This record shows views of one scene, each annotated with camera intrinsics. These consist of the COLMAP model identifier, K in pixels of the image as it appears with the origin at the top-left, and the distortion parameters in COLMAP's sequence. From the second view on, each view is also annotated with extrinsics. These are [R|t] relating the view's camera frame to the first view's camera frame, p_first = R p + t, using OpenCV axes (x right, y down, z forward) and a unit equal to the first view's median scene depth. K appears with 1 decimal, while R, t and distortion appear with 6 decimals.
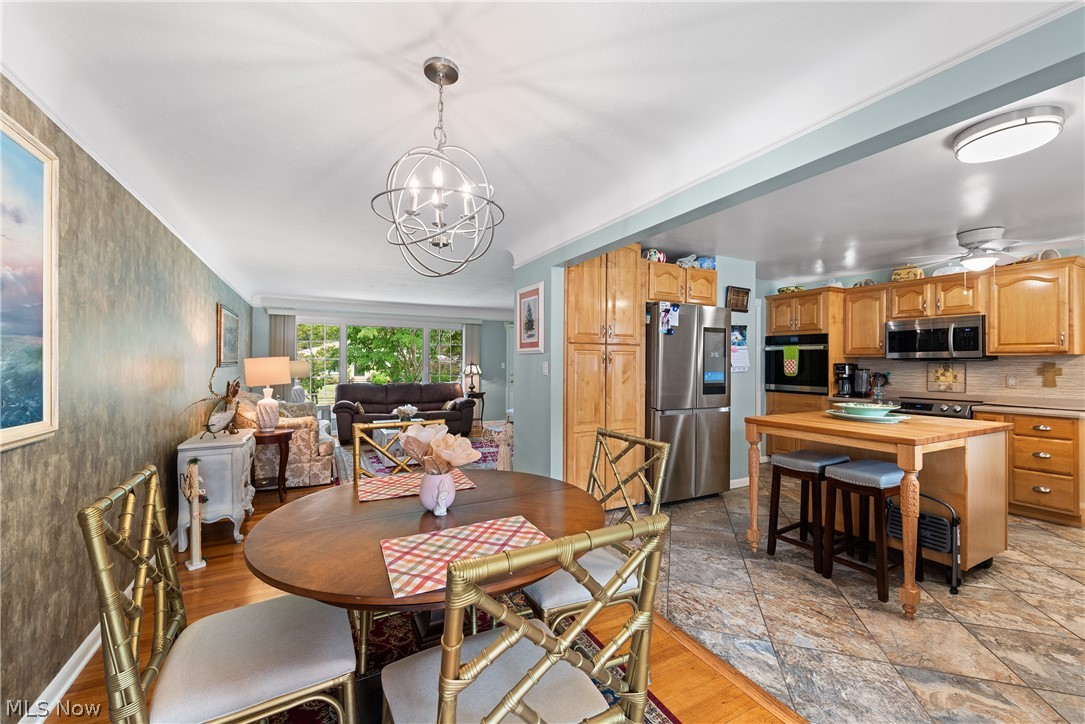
lens RADIAL K [[432.5, 0, 539.6], [0, 432.5, 360.8], [0, 0, 1]] dist [0.003520, -0.002415]
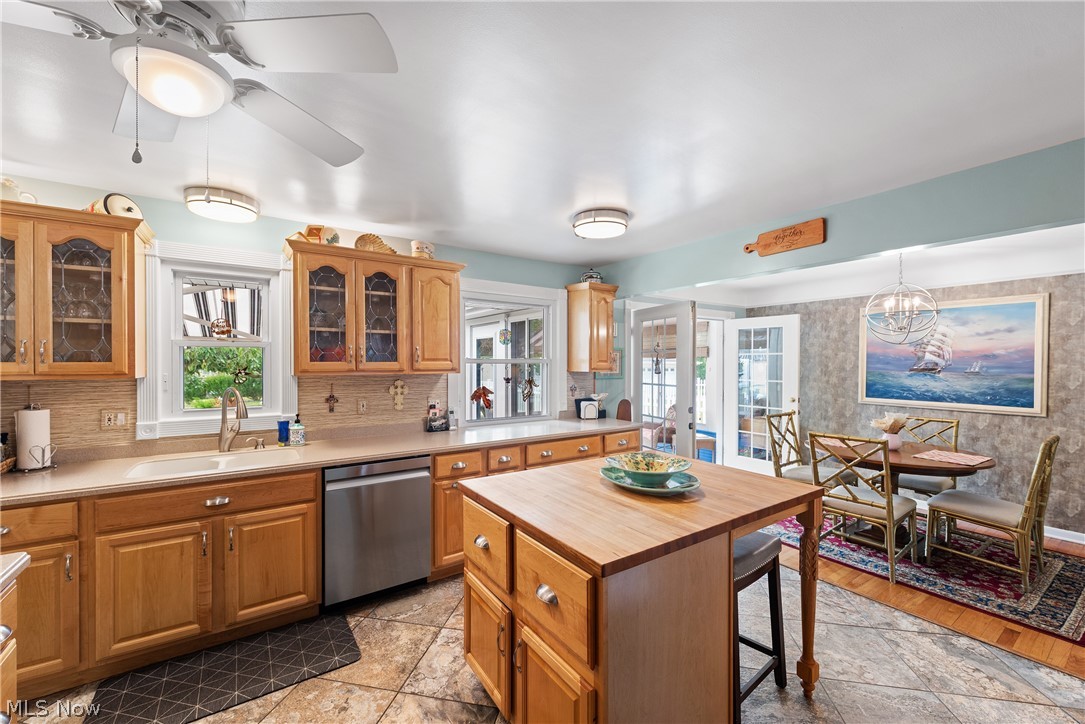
lens RADIAL K [[429.0, 0, 539.0], [0, 429.0, 364.8], [0, 0, 1]] dist [0.005975, -0.003371]
pose [[-0.993610, -0.006326, -0.112688, 0.684406], [-0.006331, 0.999980, -0.000314, -0.031426], [0.112688, 0.000401, -0.993630, 1.125129]]
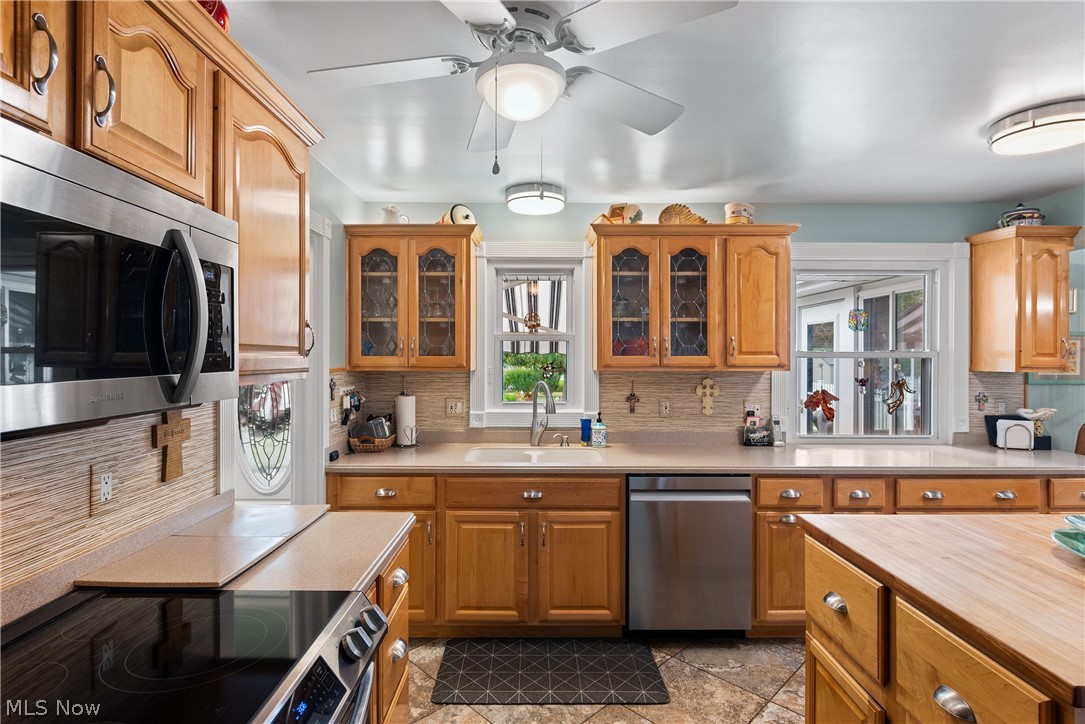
lens RADIAL K [[537.1, 0, 539.1], [0, 537.1, 358.9], [0, 0, 1]] dist [0.004667, -0.007286]
pose [[-0.886425, -0.009578, 0.462774, 0.702970], [-0.009411, 0.999952, 0.002669, -0.030728], [-0.462777, -0.001989, -0.886472, 1.139876]]
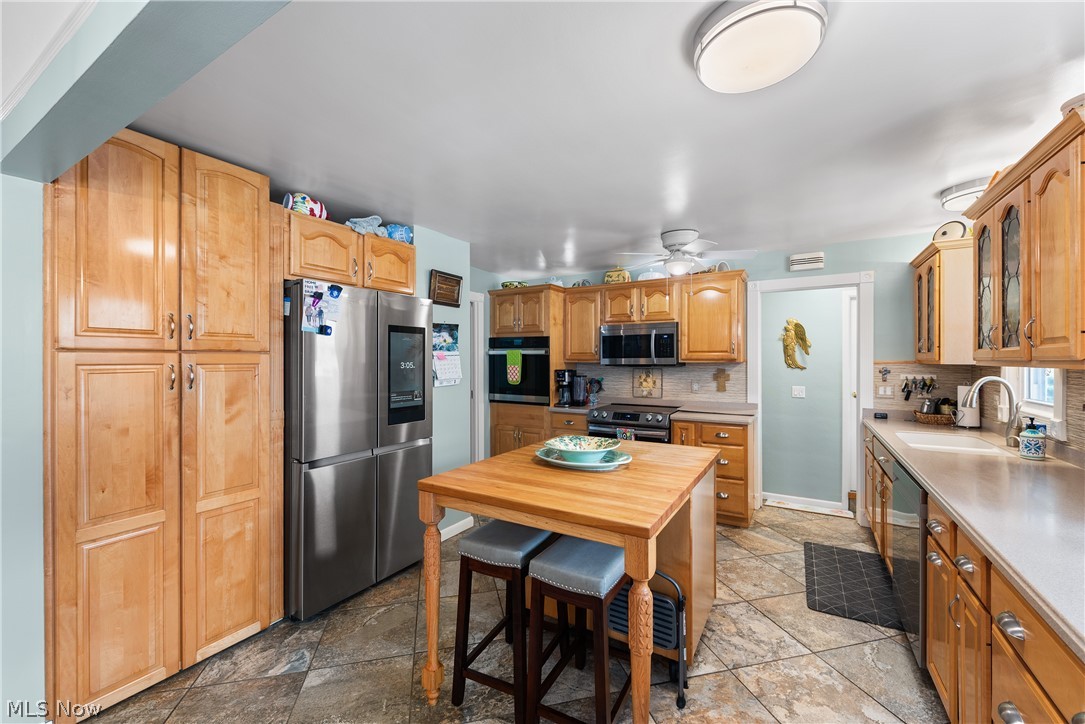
lens RADIAL K [[432.5, 0, 539.6], [0, 432.5, 360.8], [0, 0, 1]] dist [0.003520, -0.002415]
pose [[0.855996, -0.009116, 0.516901, 0.224483], [0.003685, 0.999927, 0.011531, -0.027860], [-0.516969, -0.007966, 0.855967, 0.294554]]
